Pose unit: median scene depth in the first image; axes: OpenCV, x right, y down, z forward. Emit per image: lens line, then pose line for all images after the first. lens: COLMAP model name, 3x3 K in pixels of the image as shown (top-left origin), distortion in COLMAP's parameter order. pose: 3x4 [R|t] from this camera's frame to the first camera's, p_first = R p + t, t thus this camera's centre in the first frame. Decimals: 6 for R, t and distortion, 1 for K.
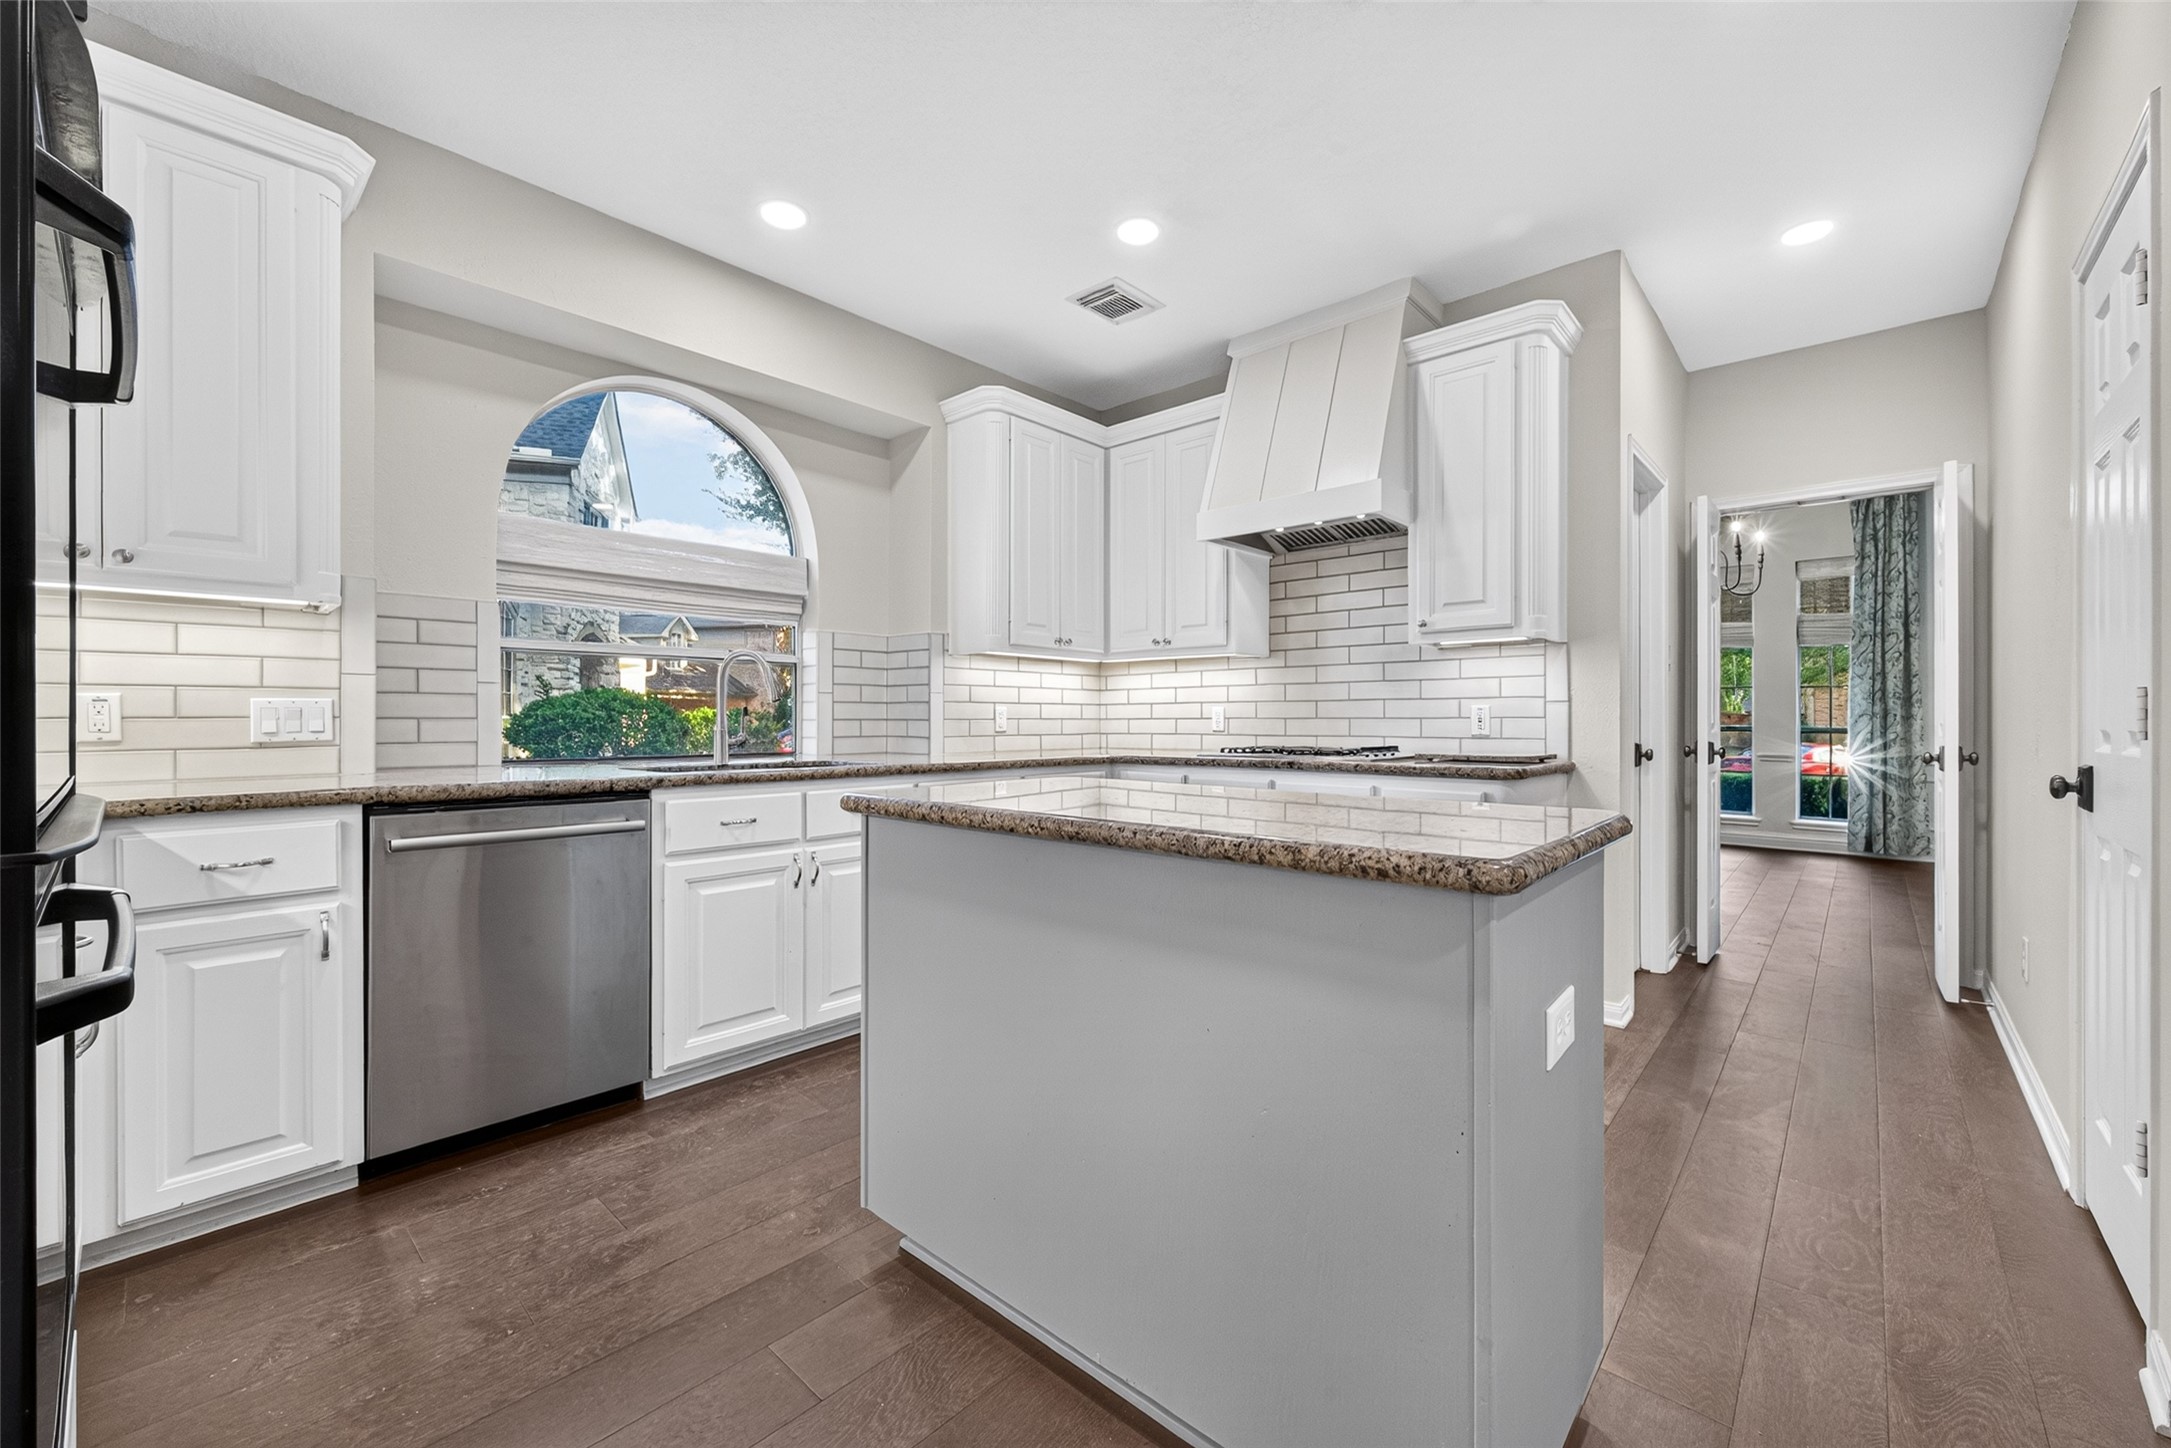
lens RADIAL K [[867.6, 0, 1085.5], [0, 867.6, 724.0], [0, 0, 1]] dist [-0.001507, -0.000025]
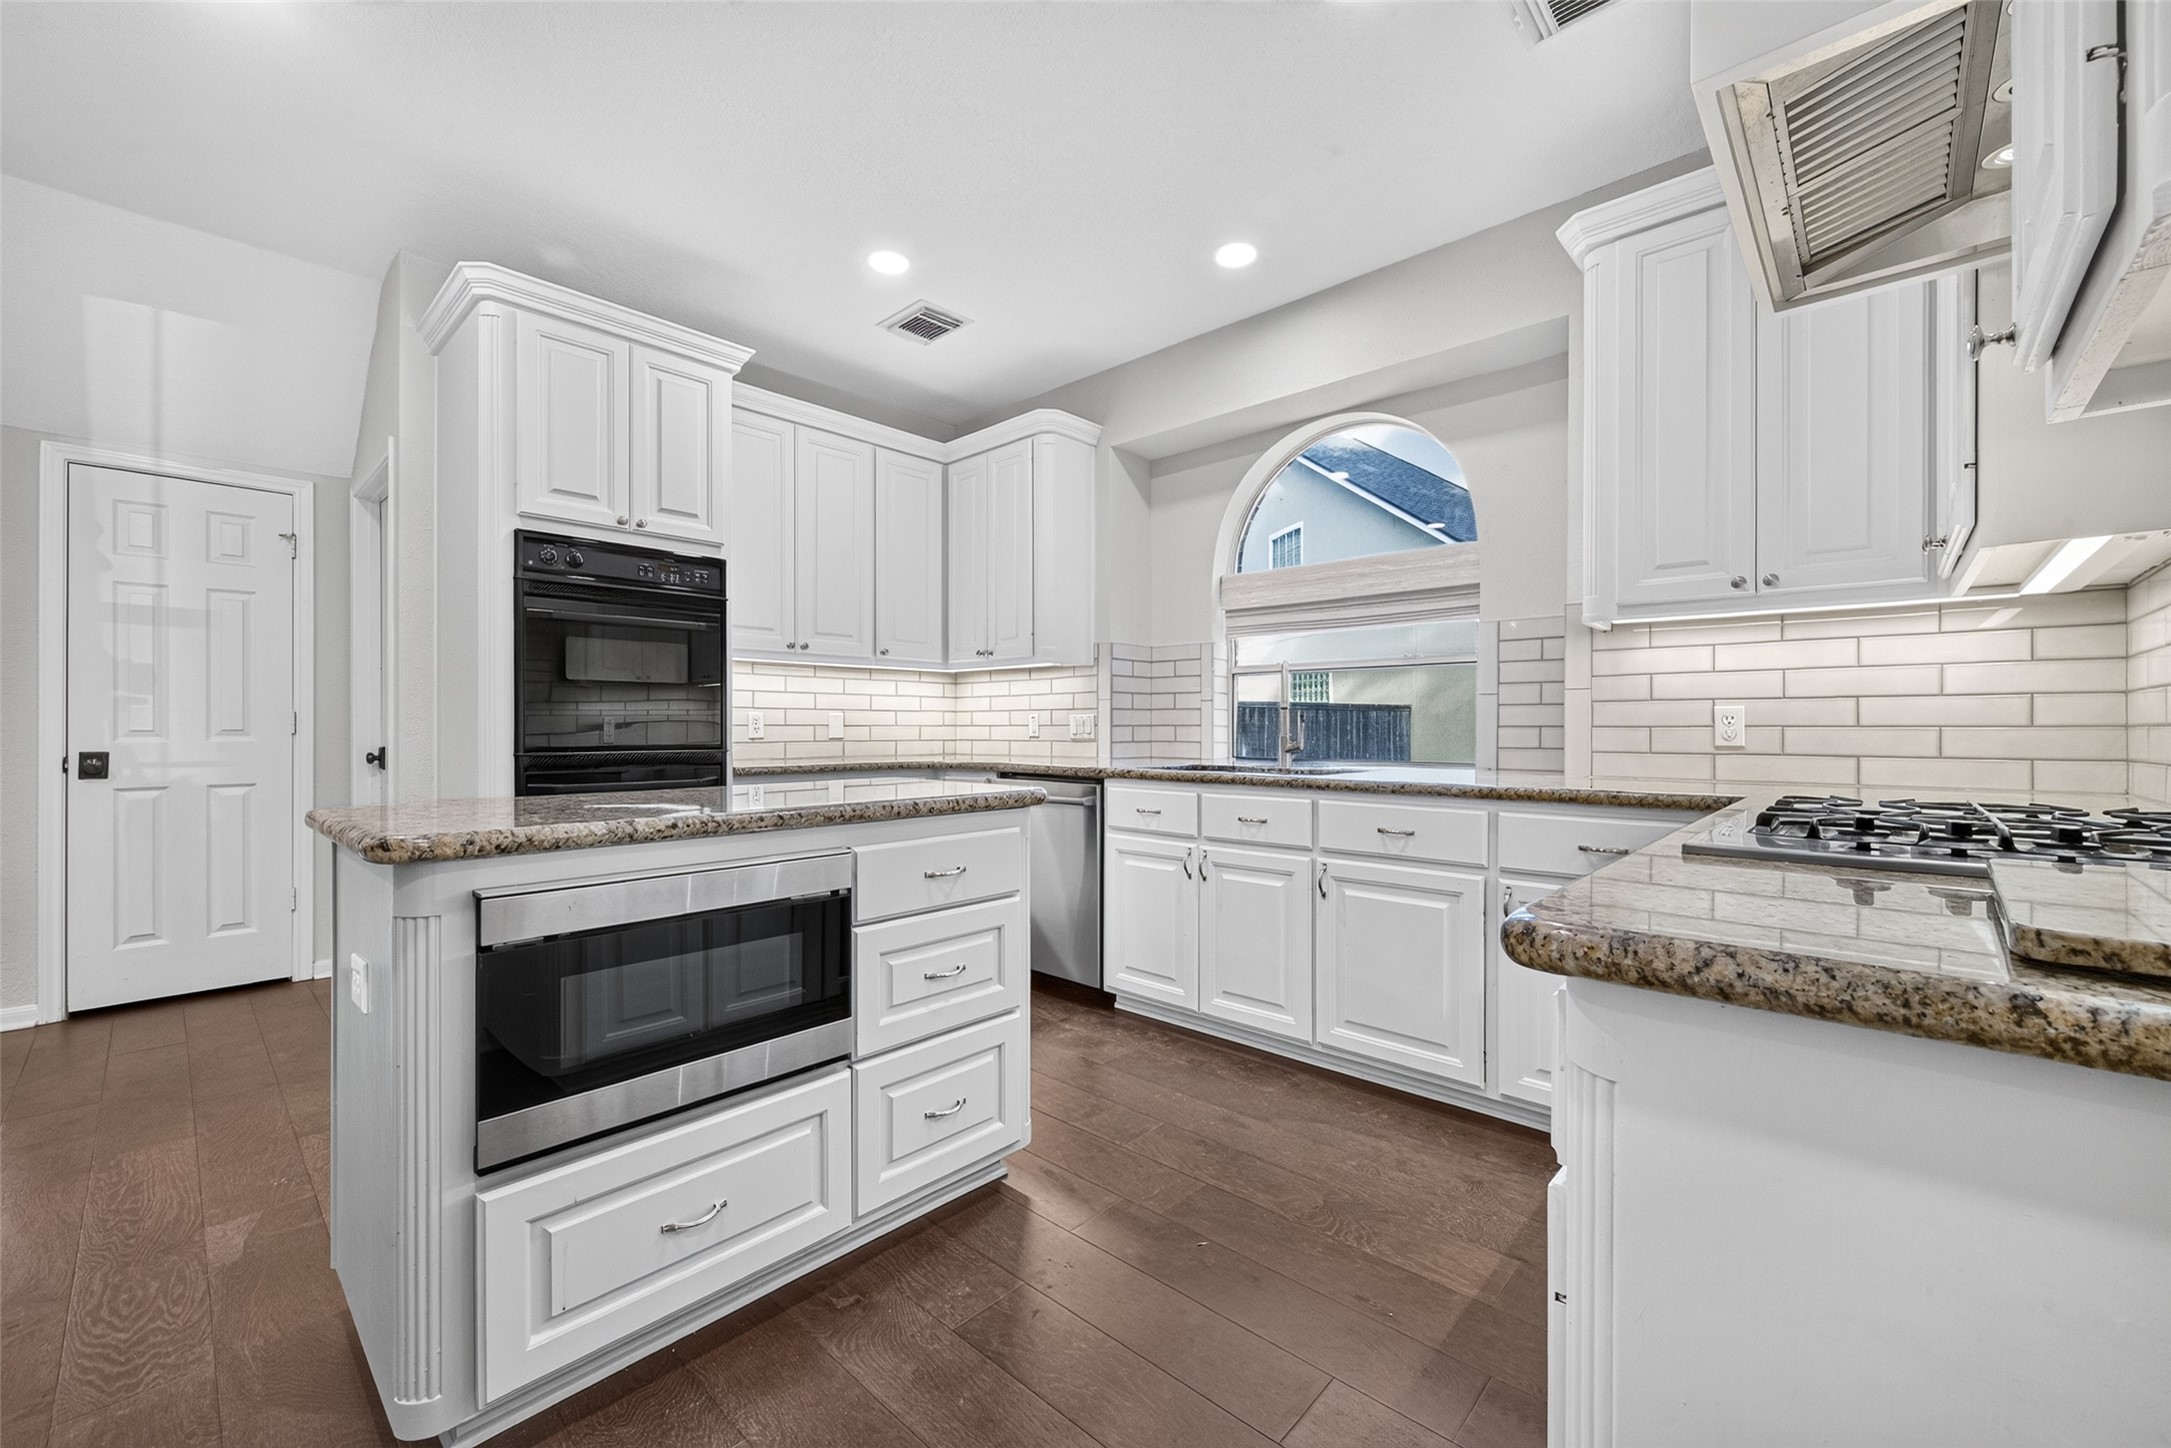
lens RADIAL K [[874.2, 0, 1053.1], [0, 874.2, 723.4], [0, 0, 1]] dist [-0.002115, -0.000336]
pose [[-0.023371, -0.003797, -0.999720, 0.769215], [-0.006247, 0.999974, -0.003652, -0.003842], [0.999707, 0.006159, -0.023394, 0.836414]]
